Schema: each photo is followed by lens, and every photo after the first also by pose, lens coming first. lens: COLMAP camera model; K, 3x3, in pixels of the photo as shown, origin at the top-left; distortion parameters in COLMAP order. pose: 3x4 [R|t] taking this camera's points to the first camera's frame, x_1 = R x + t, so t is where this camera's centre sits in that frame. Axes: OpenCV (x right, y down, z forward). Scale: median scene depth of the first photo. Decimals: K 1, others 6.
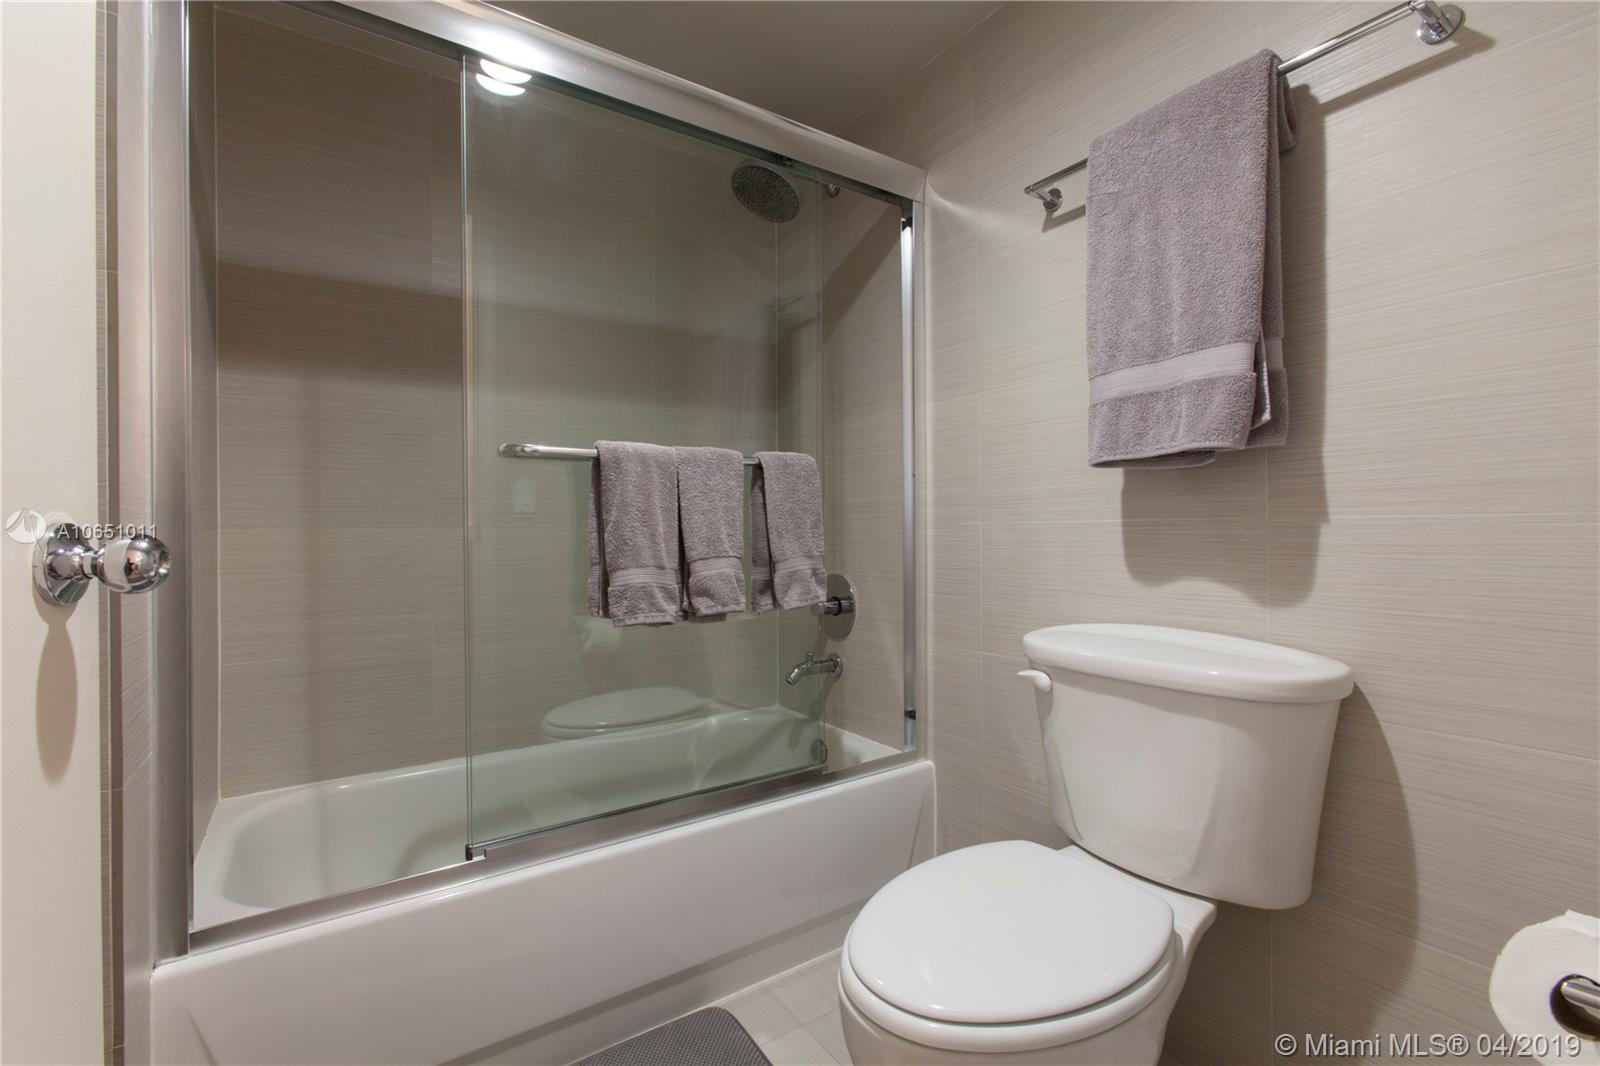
lens RADIAL K [[717.5, 0, 796.9], [0, 717.5, 532.8], [0, 0, 1]] dist [-0.001202, 0.003513]
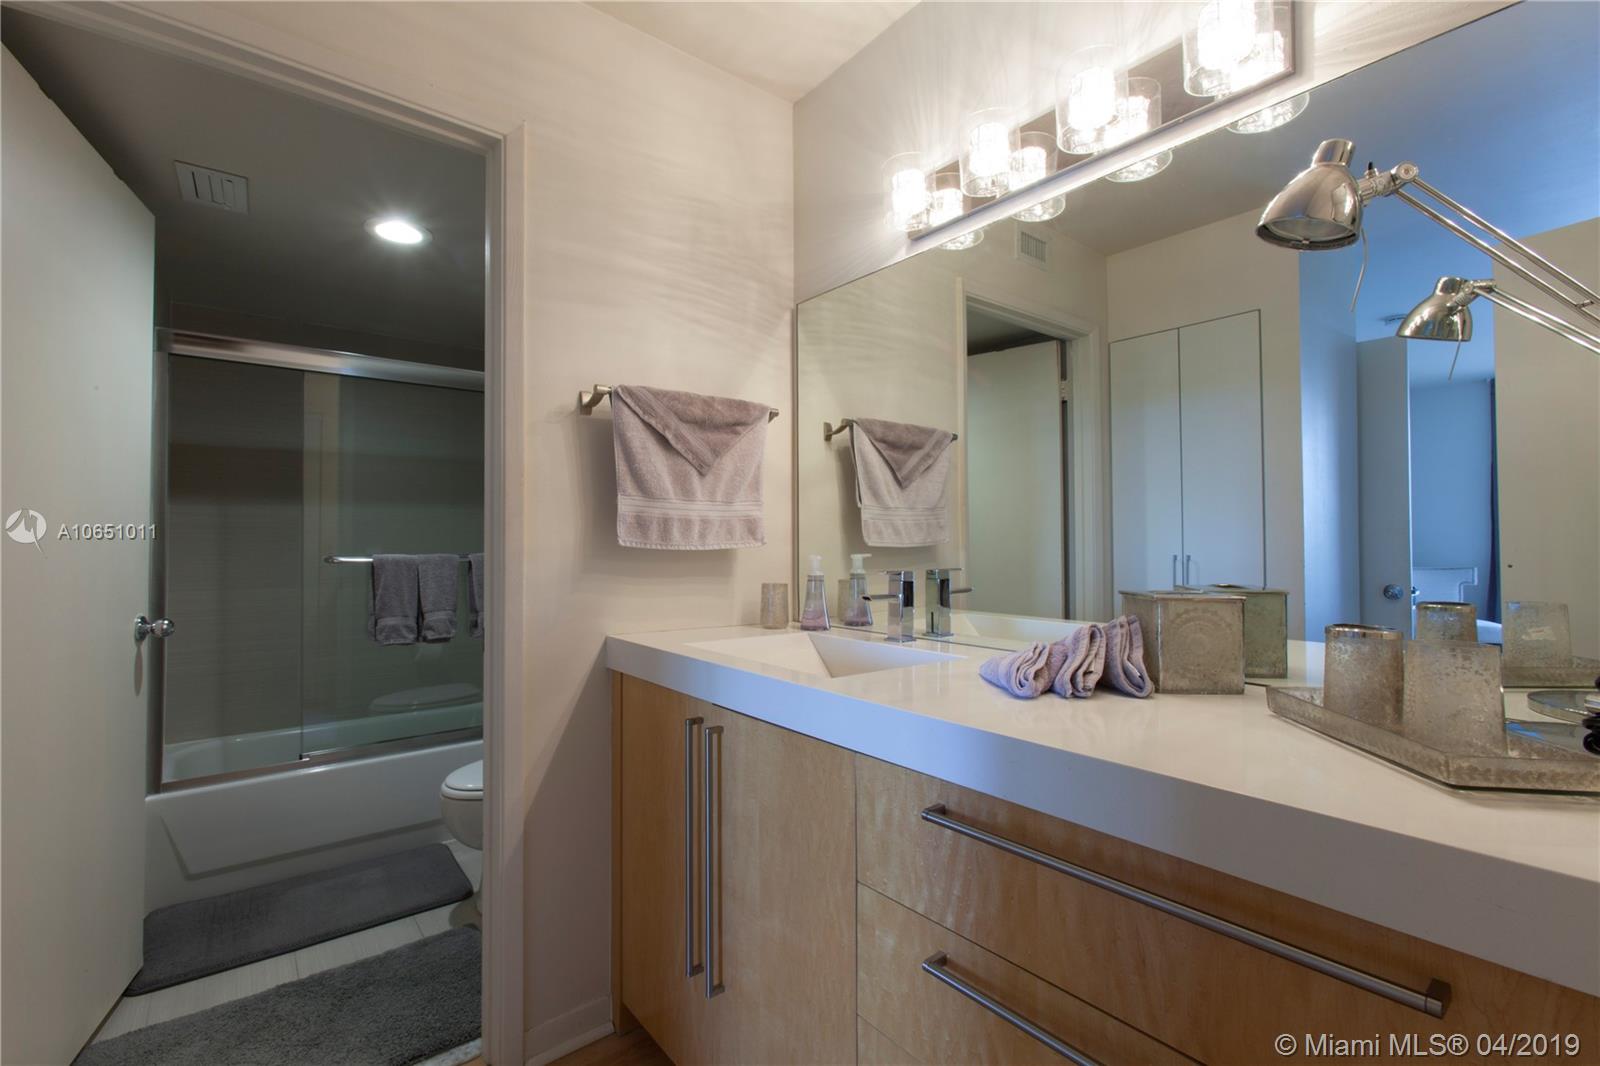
lens RADIAL K [[717.5, 0, 796.9], [0, 717.5, 532.8], [0, 0, 1]] dist [-0.001202, 0.003513]
pose [[0.996658, 0.007716, 0.081327, 0.745814], [-0.006257, 0.999815, -0.018182, -0.157560], [-0.081452, 0.017613, 0.996522, -1.113908]]
